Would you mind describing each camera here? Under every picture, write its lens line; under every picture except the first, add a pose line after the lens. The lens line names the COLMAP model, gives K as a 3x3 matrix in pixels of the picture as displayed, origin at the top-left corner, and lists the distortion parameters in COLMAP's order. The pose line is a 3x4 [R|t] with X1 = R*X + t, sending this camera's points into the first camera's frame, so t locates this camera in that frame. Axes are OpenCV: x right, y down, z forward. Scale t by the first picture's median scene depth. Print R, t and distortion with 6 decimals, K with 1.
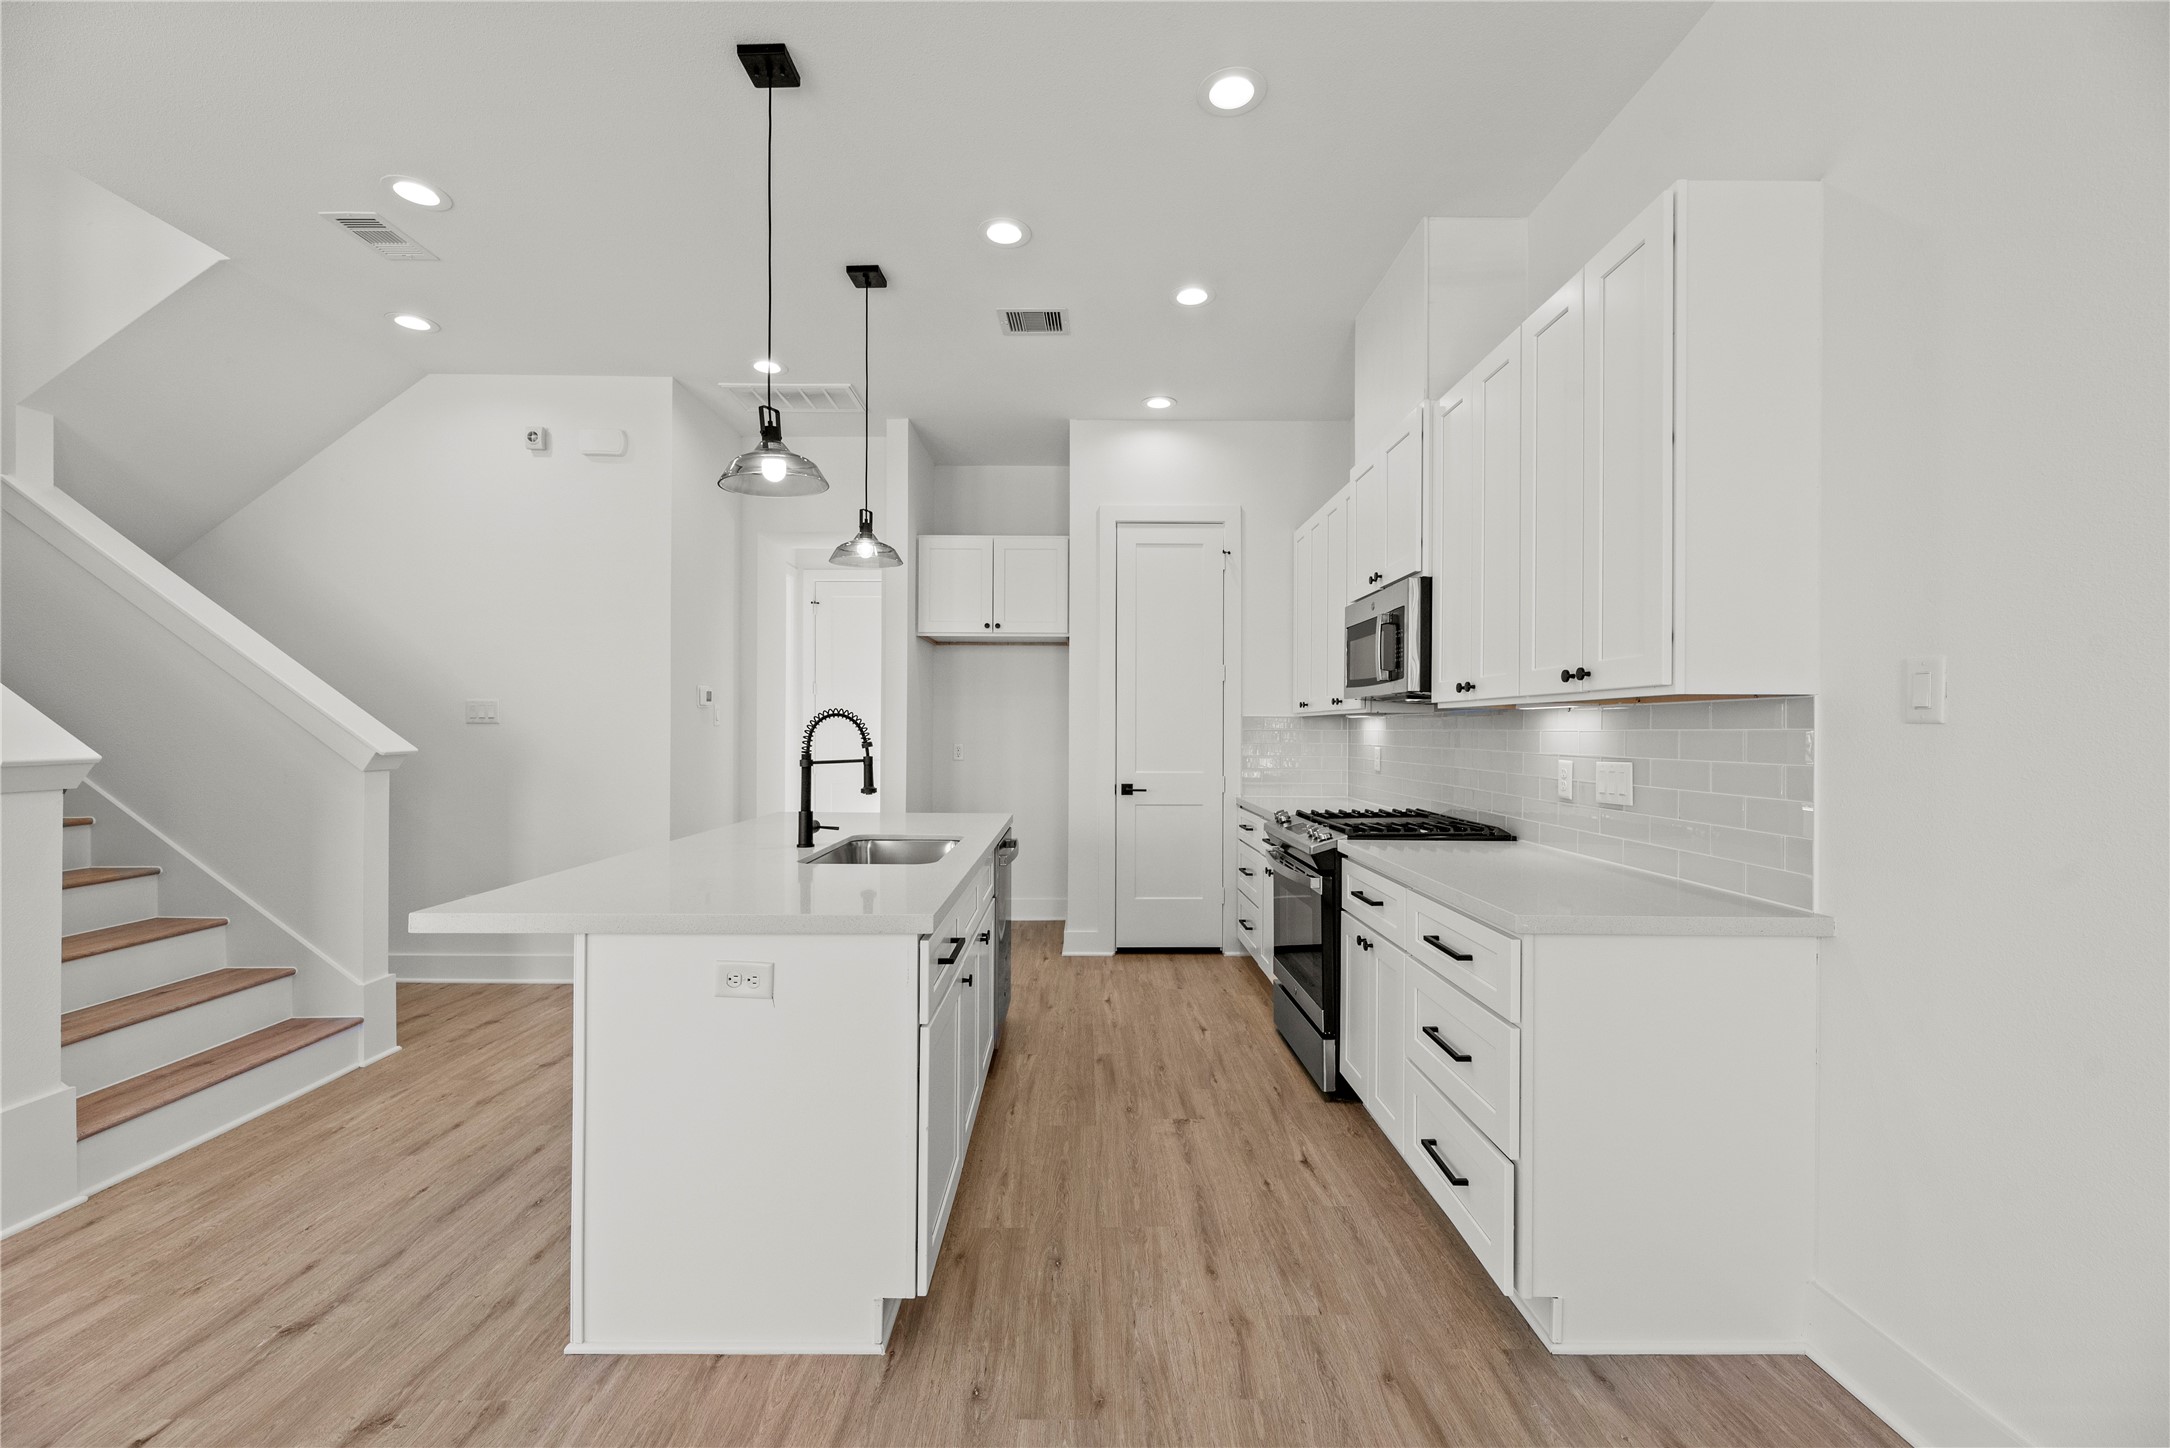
lens RADIAL K [[884.1, 0, 1084.9], [0, 884.1, 729.2], [0, 0, 1]] dist [0.002408, 0.000351]
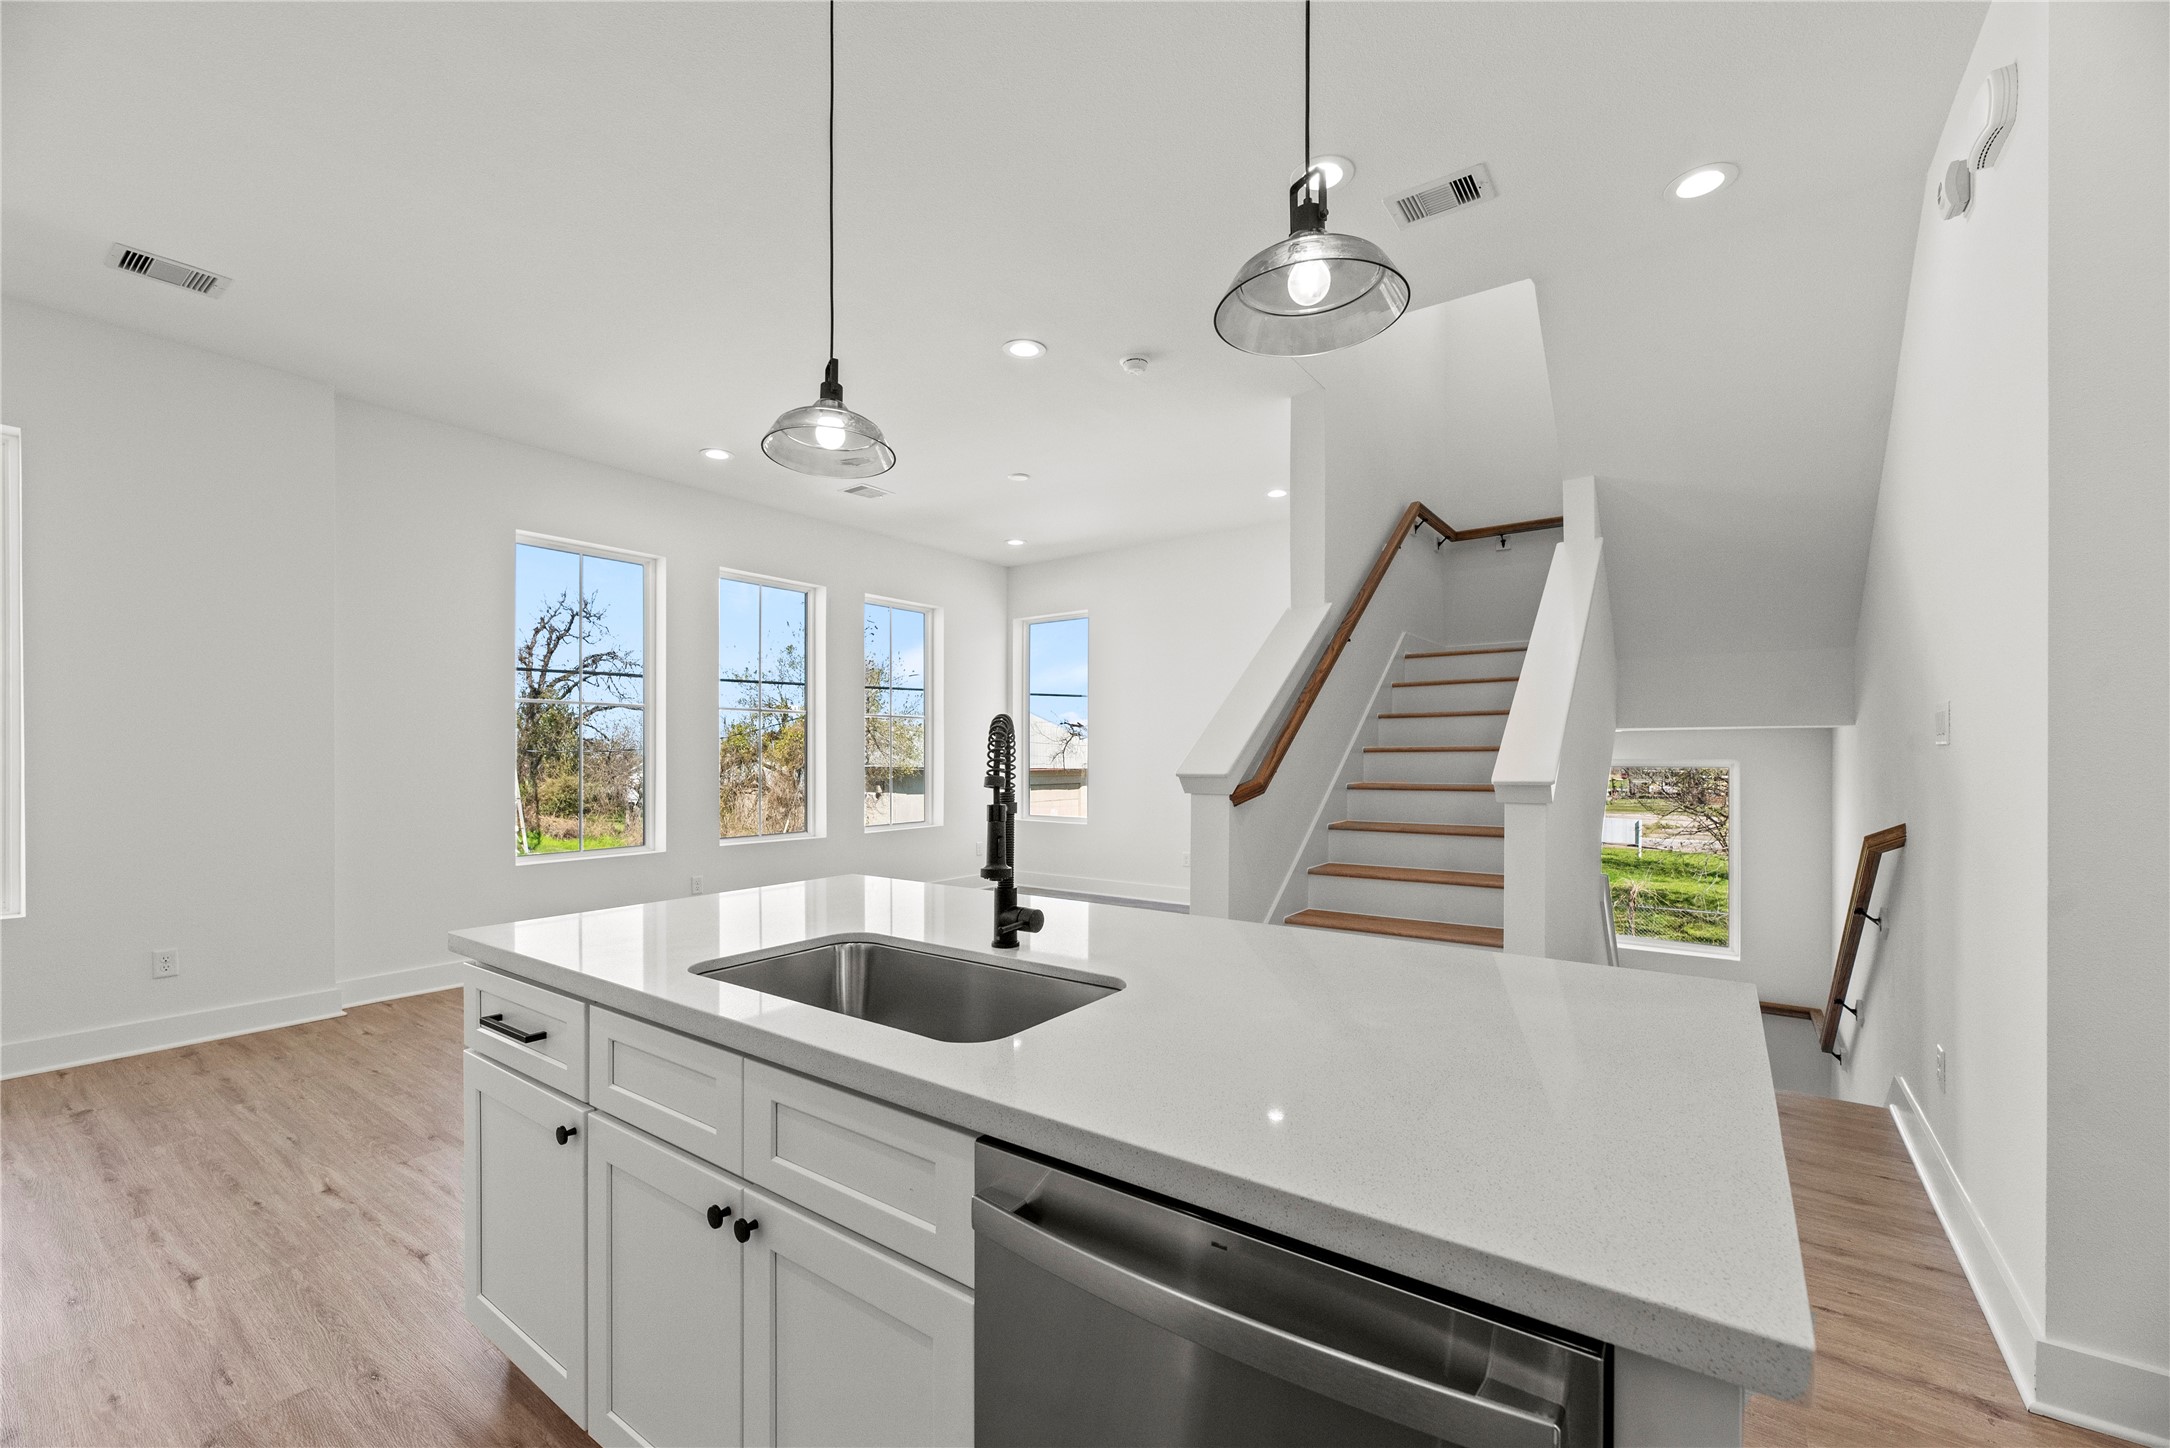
lens RADIAL K [[875.6, 0, 1084.7], [0, 875.6, 749.4], [0, 0, 1]] dist [-0.000674, 0.000003]
pose [[-0.590017, -0.006476, -0.807365, 0.125583], [-0.001623, 0.999975, -0.006835, 0.002764], [0.807389, -0.002723, -0.590013, 1.314667]]
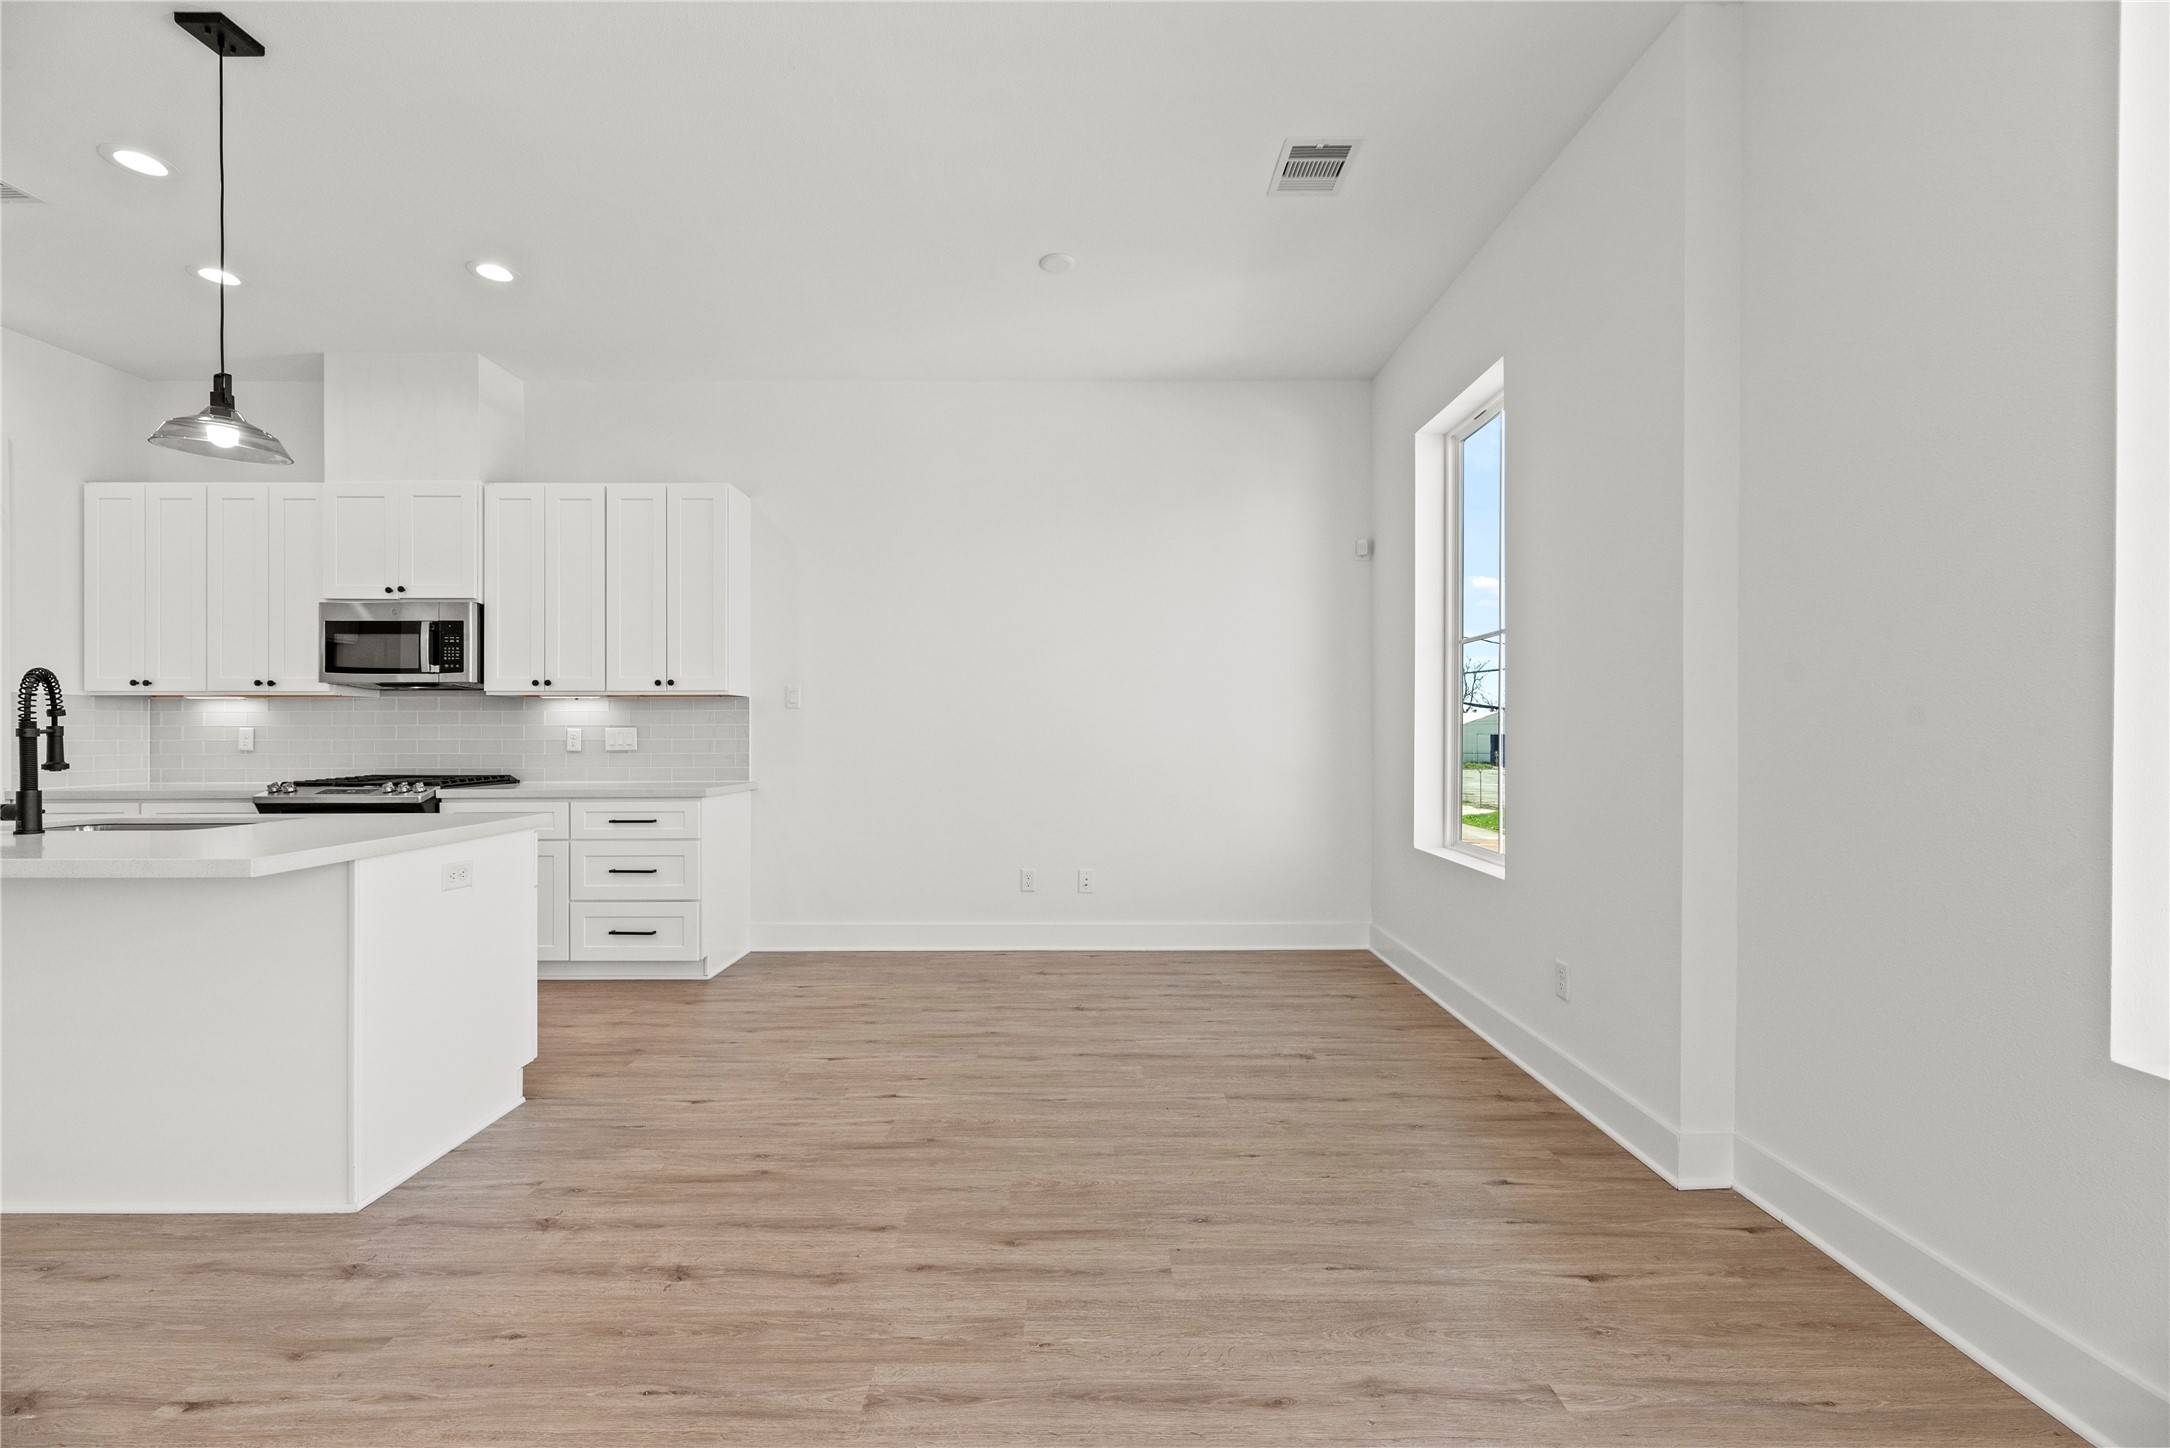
lens RADIAL K [[884.1, 0, 1084.9], [0, 884.1, 729.2], [0, 0, 1]] dist [0.002408, 0.000351]
pose [[0.002523, -0.001186, 0.999996, -1.076402], [0.000486, 0.999999, 0.001185, 0.032370], [-0.999997, 0.000483, 0.002523, 0.009812]]
